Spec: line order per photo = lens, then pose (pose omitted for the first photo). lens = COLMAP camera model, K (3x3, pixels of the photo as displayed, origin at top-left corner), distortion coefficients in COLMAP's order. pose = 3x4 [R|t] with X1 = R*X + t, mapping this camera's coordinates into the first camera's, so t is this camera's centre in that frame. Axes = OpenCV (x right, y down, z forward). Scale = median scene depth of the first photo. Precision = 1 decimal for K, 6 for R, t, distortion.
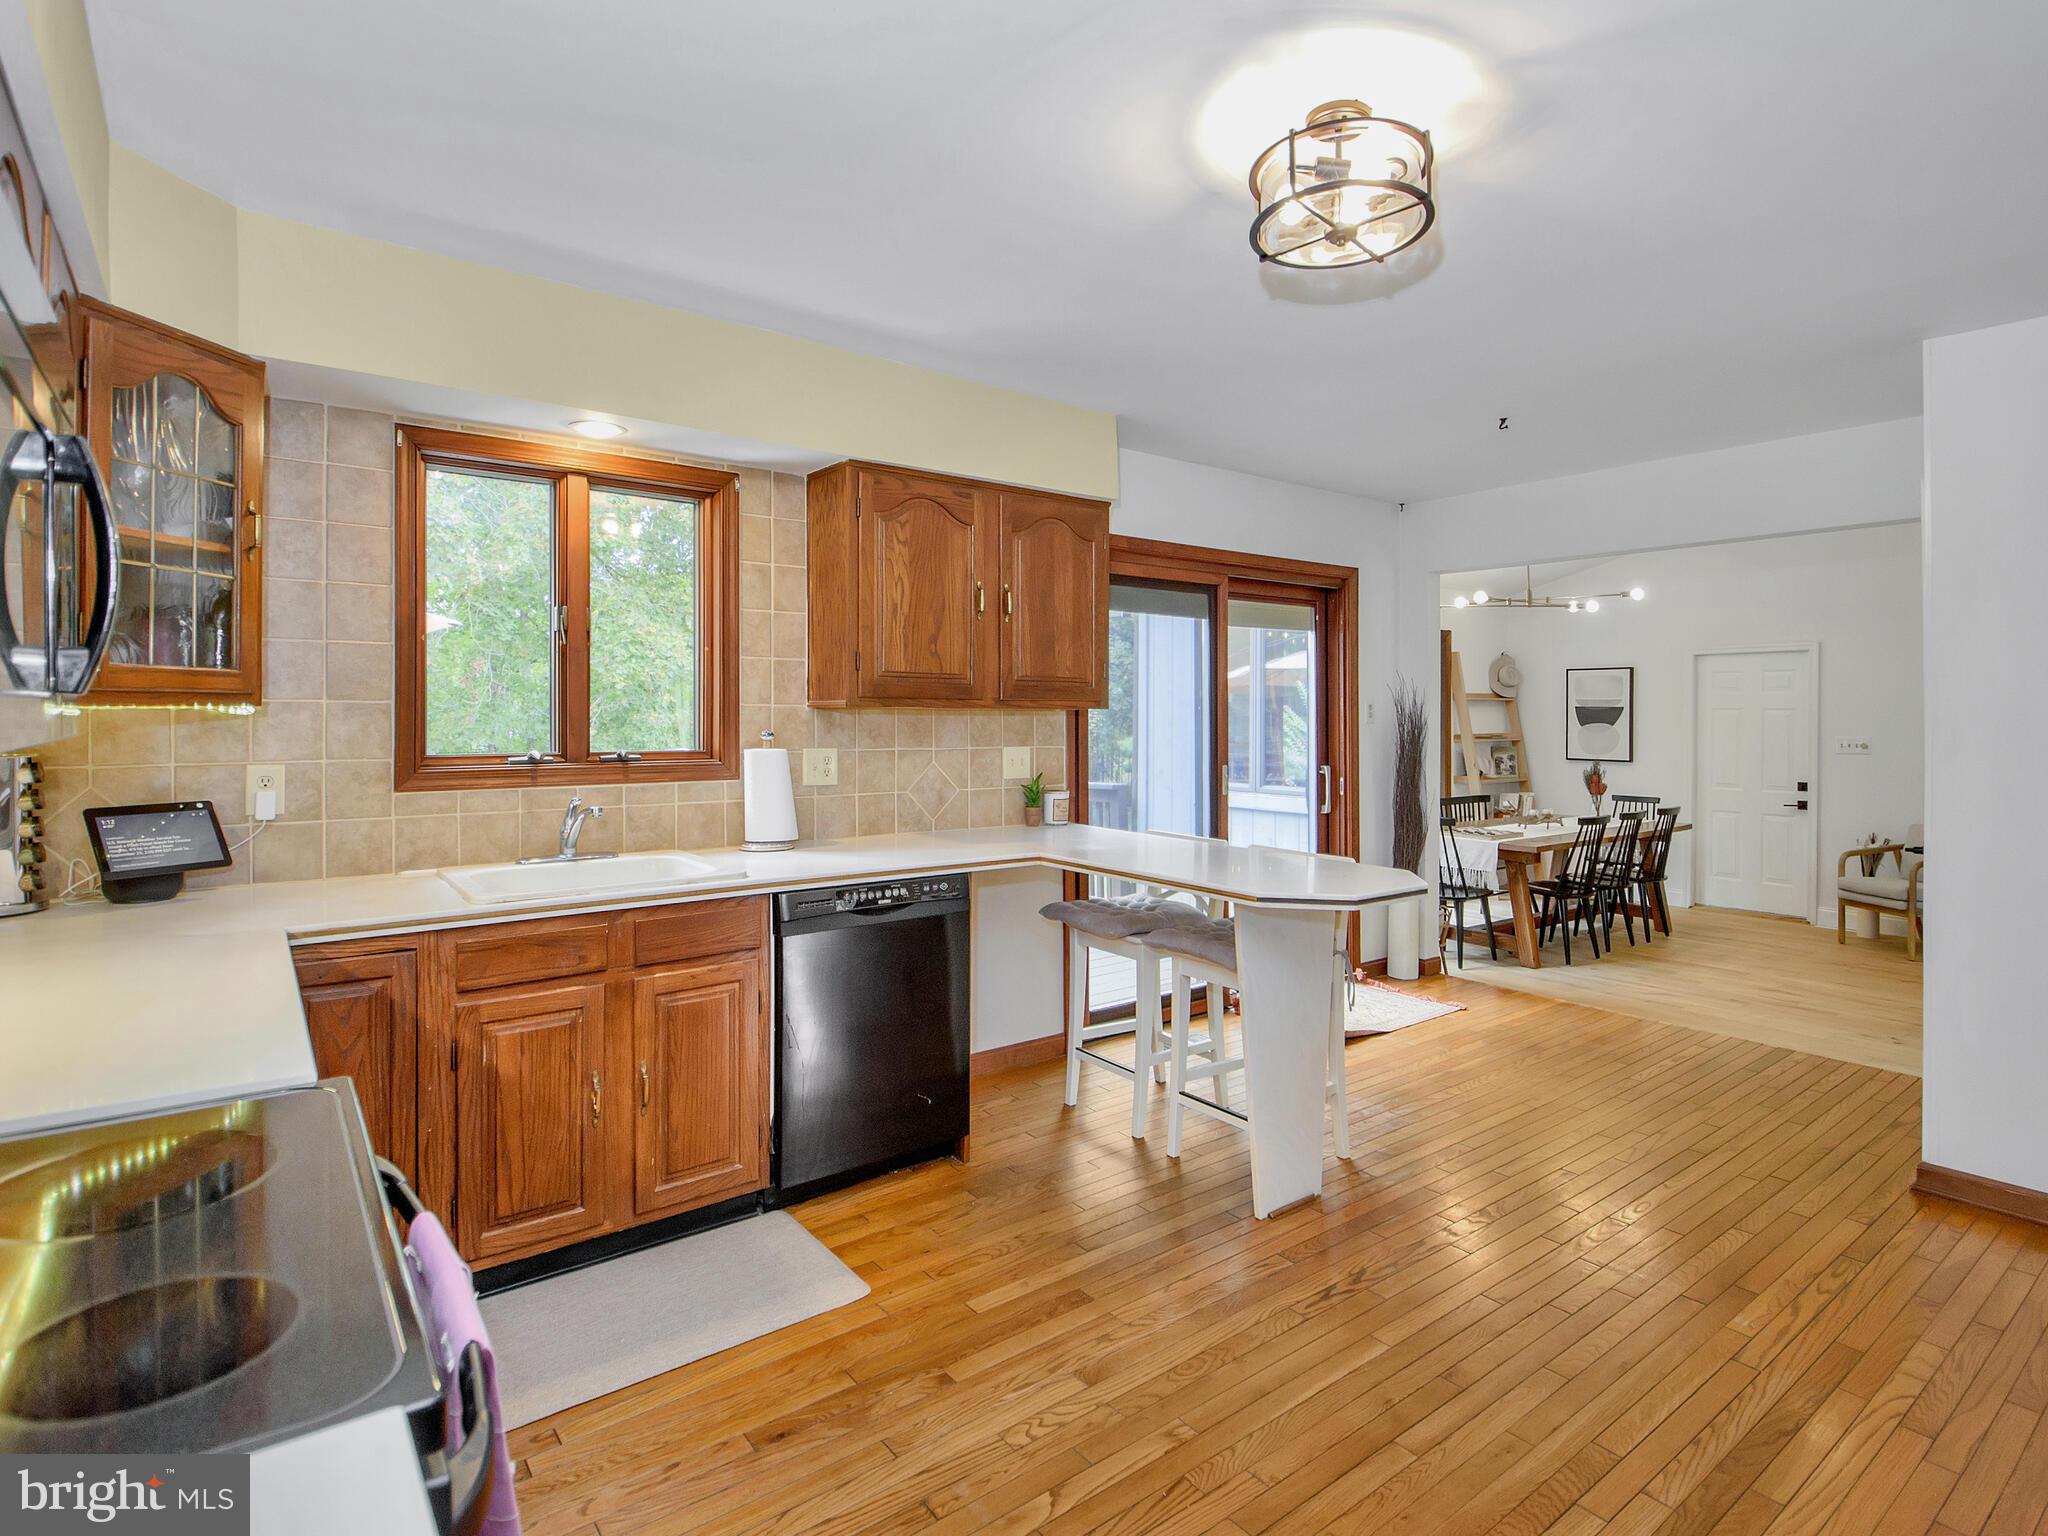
lens RADIAL K [[1032.0, 0, 1002.9], [0, 1032.0, 744.7], [0, 0, 1]] dist [0.007283, -0.029959]
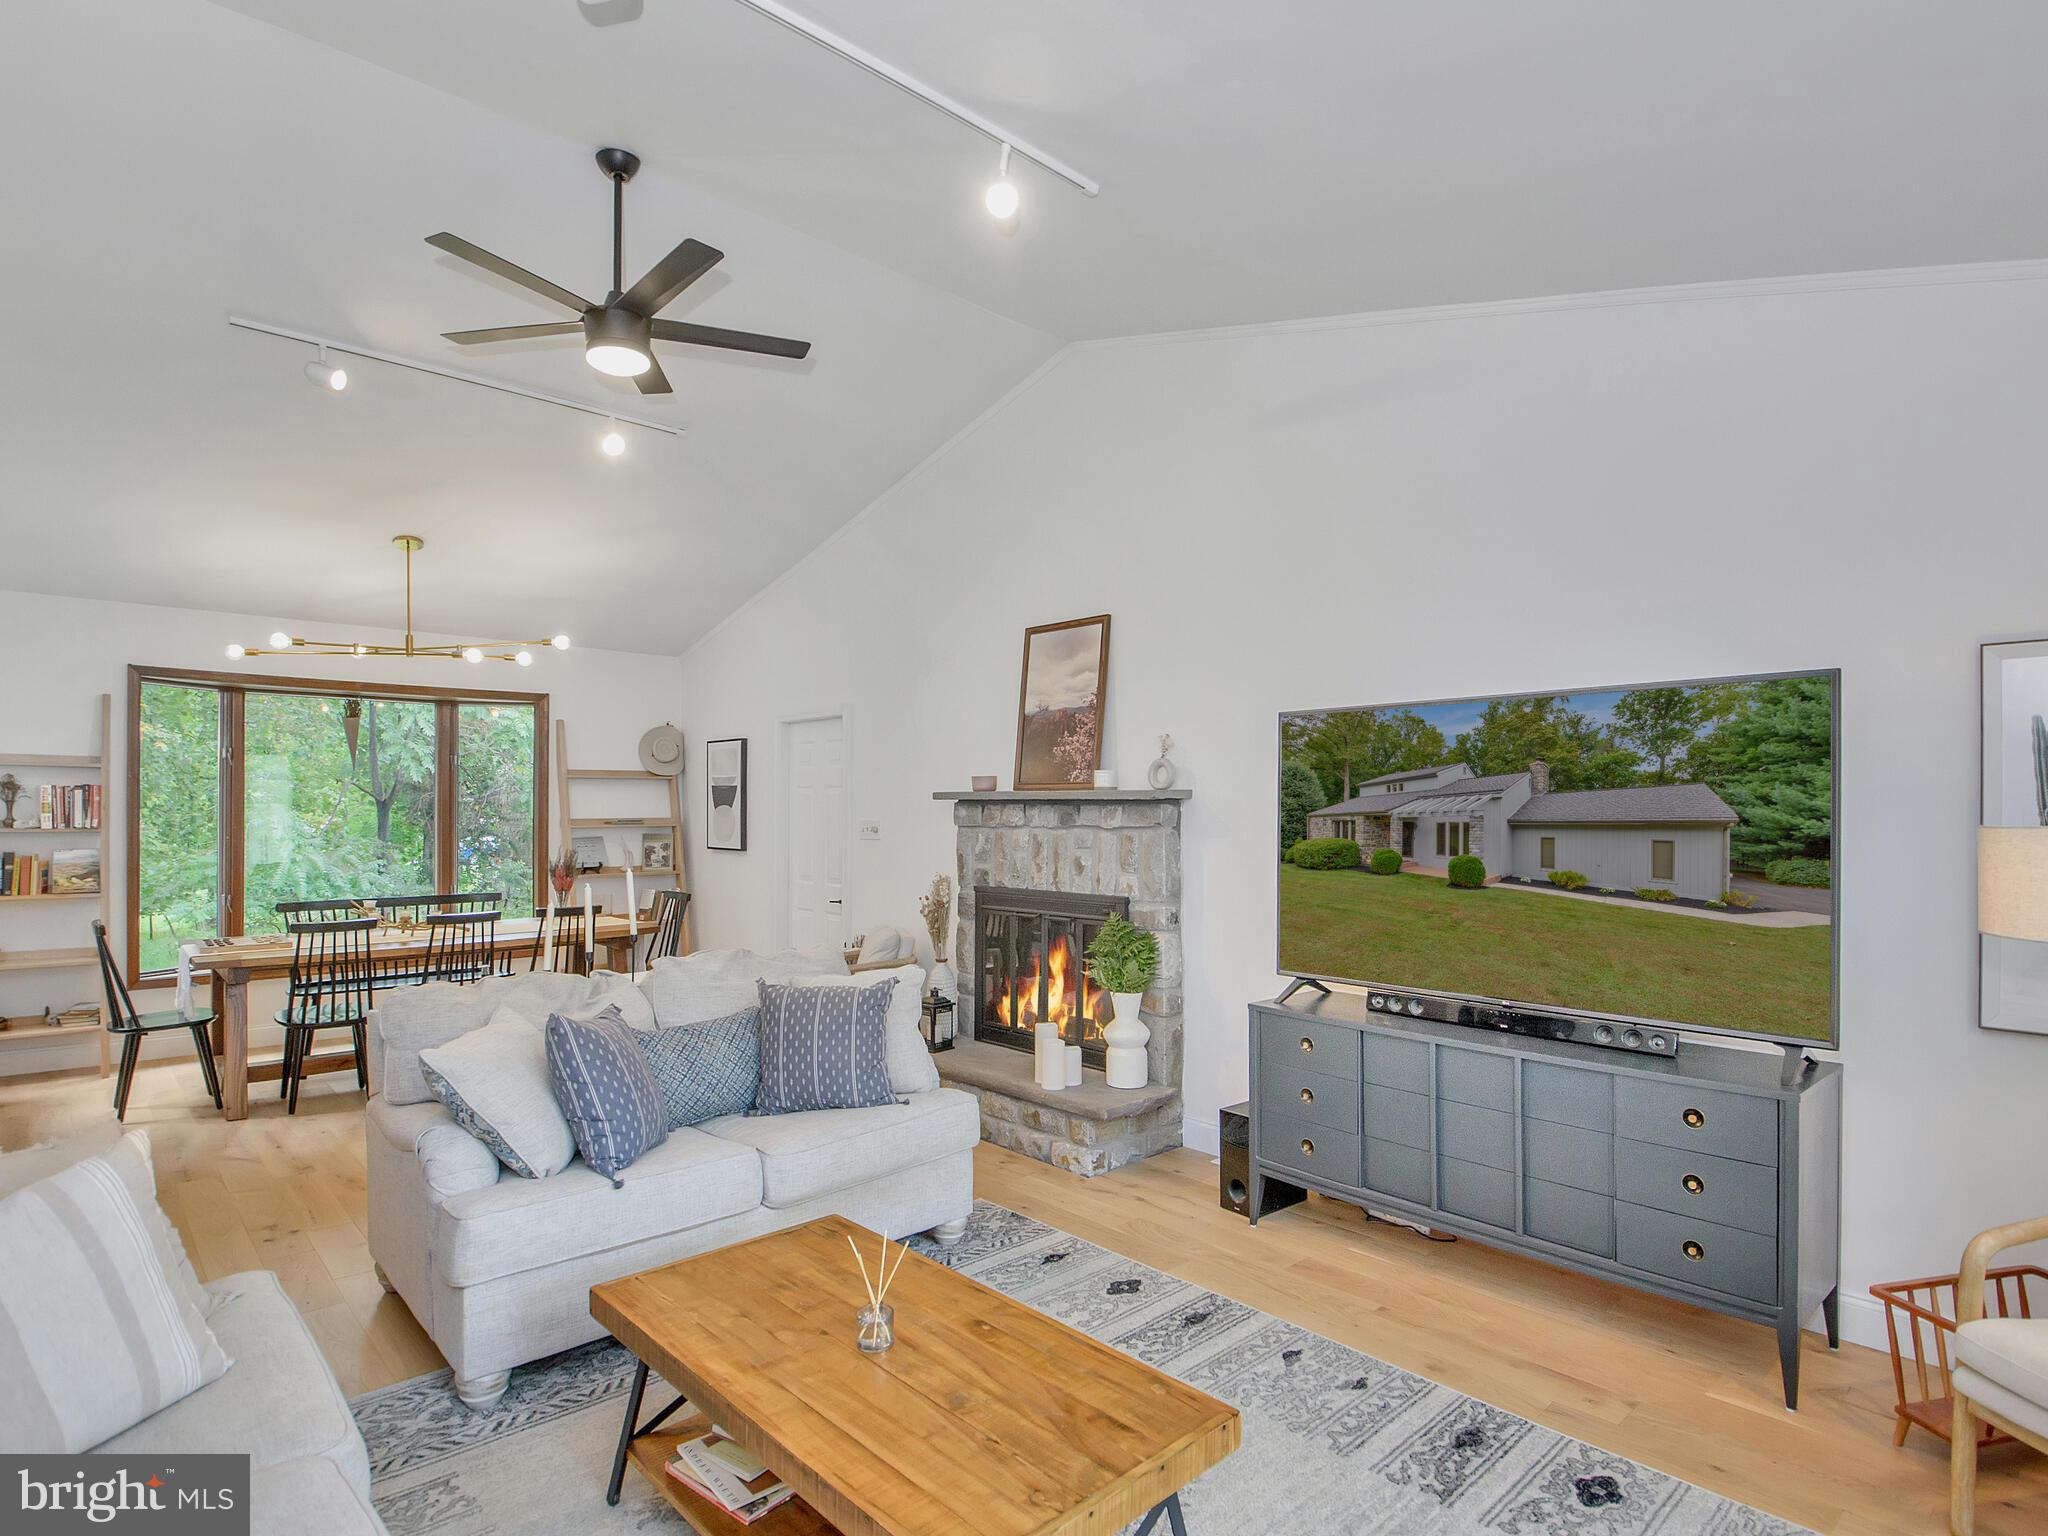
lens RADIAL K [[1078.3, 0, 1014.0], [0, 1078.3, 823.1], [0, 0, 1]] dist [-0.002476, -0.000770]
pose [[0.994550, 0.001474, 0.104246, 0.978641], [0.000169, 0.999876, -0.015757, 0.010408], [-0.104256, 0.015689, 0.994427, 0.136076]]
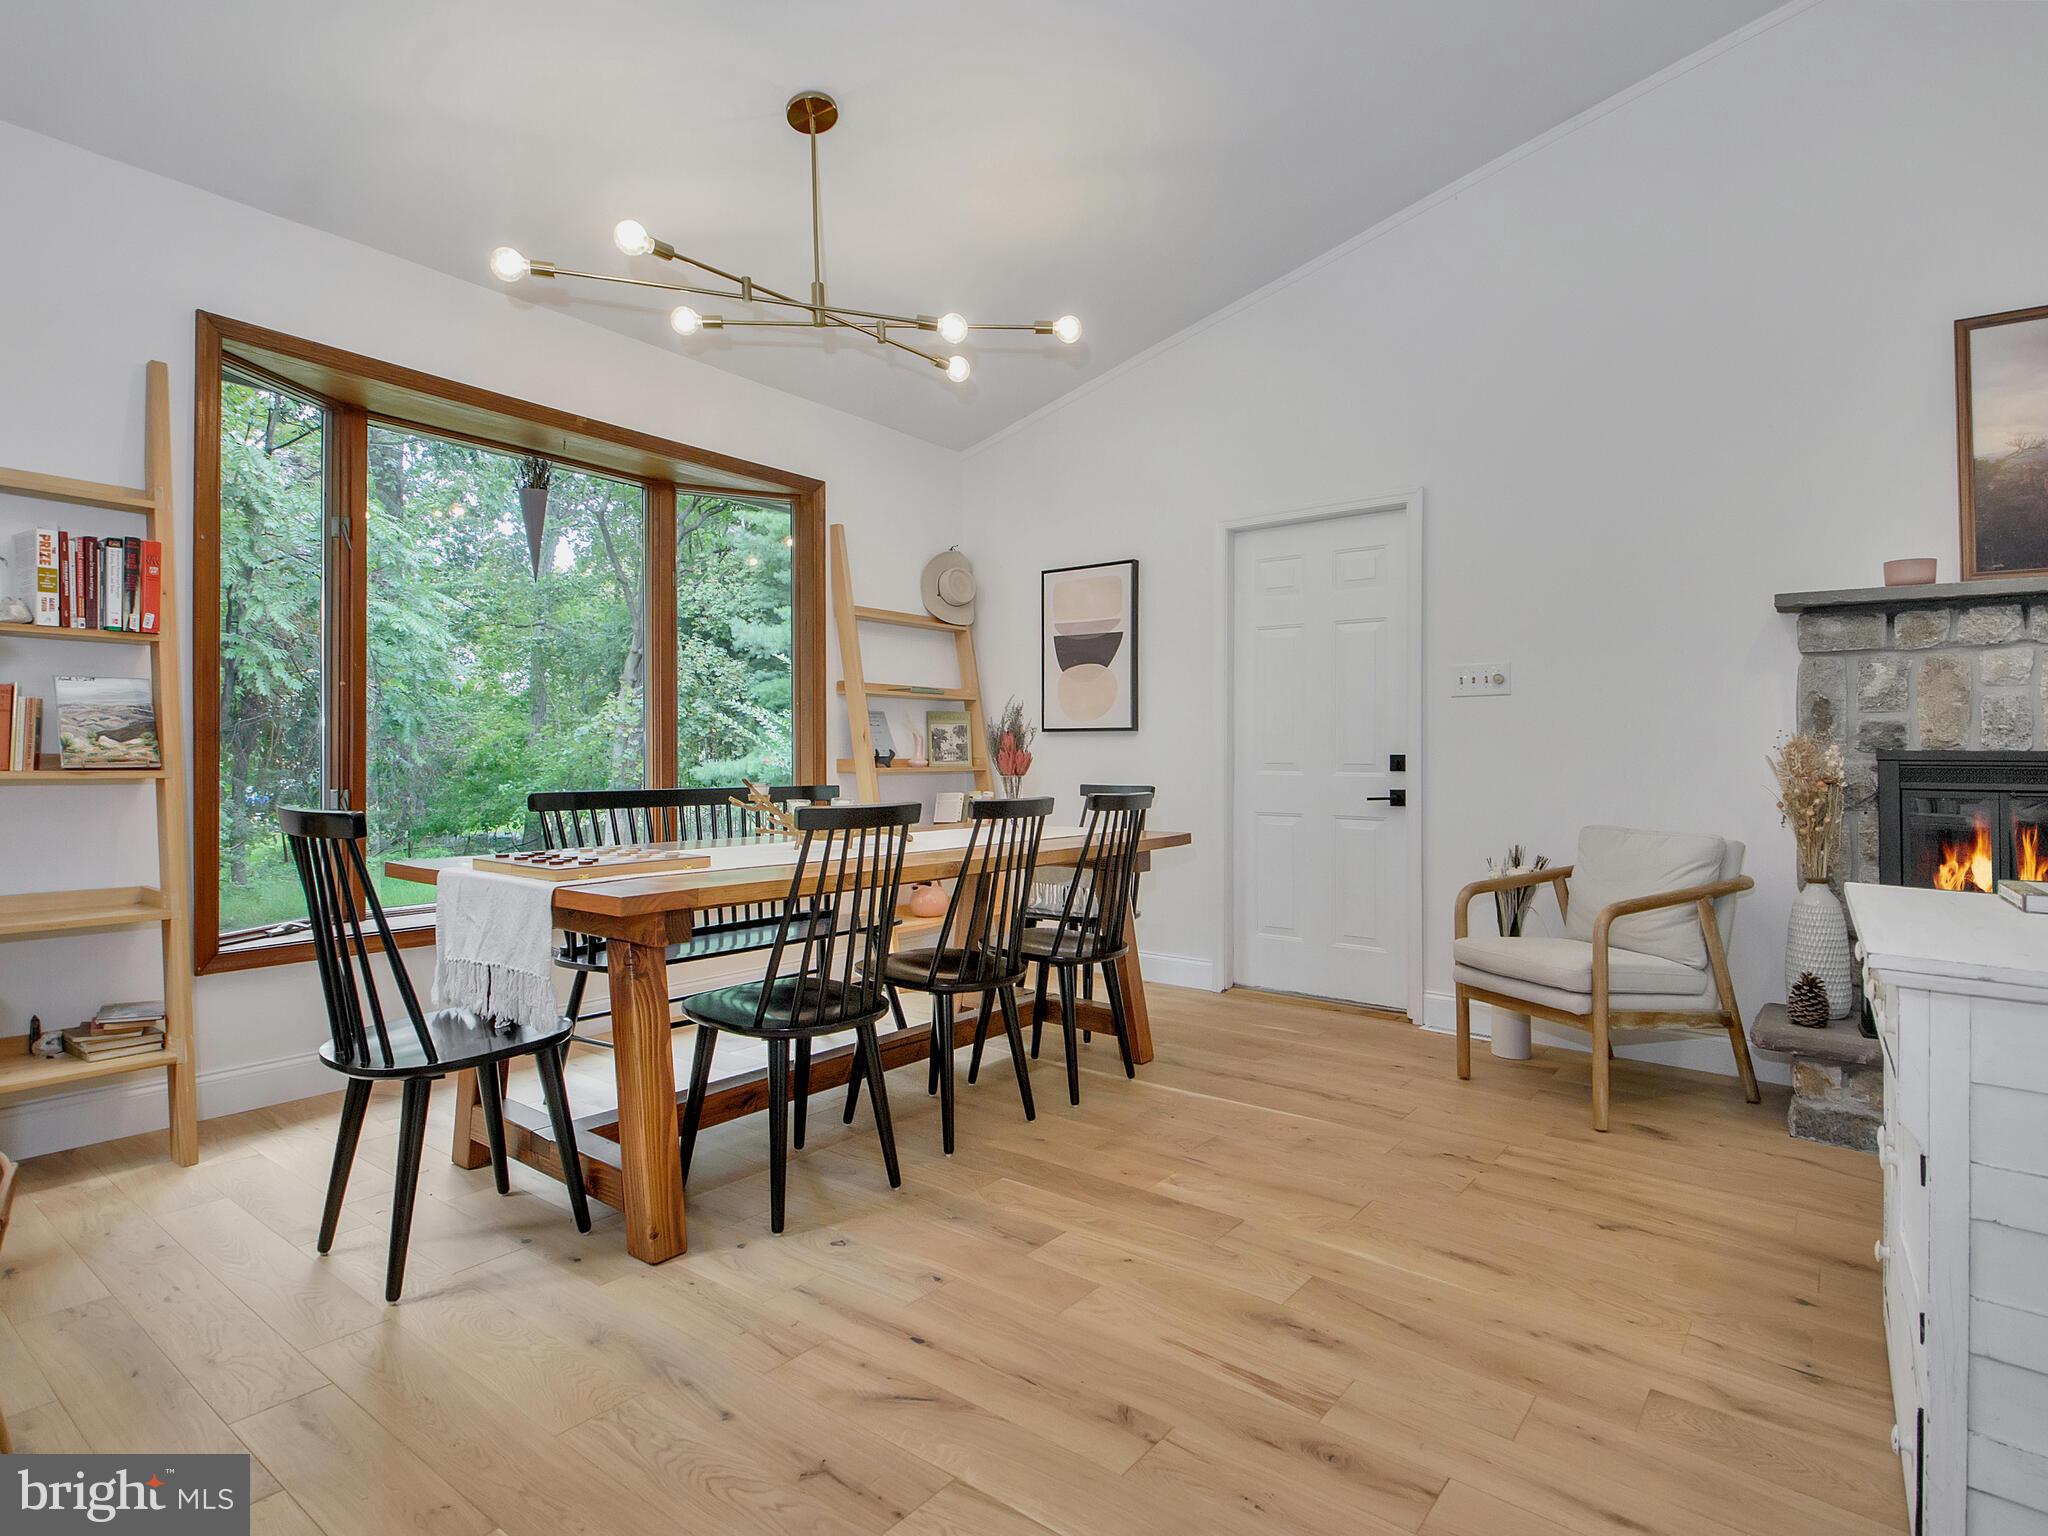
lens RADIAL K [[1063.1, 0, 1017.9], [0, 1063.1, 780.5], [0, 0, 1]] dist [0.018822, -0.030728]
pose [[0.960363, -0.000618, 0.278751, 0.516372], [0.002748, 0.999970, -0.007250, 0.063110], [-0.278738, 0.007729, 0.960336, 0.619398]]
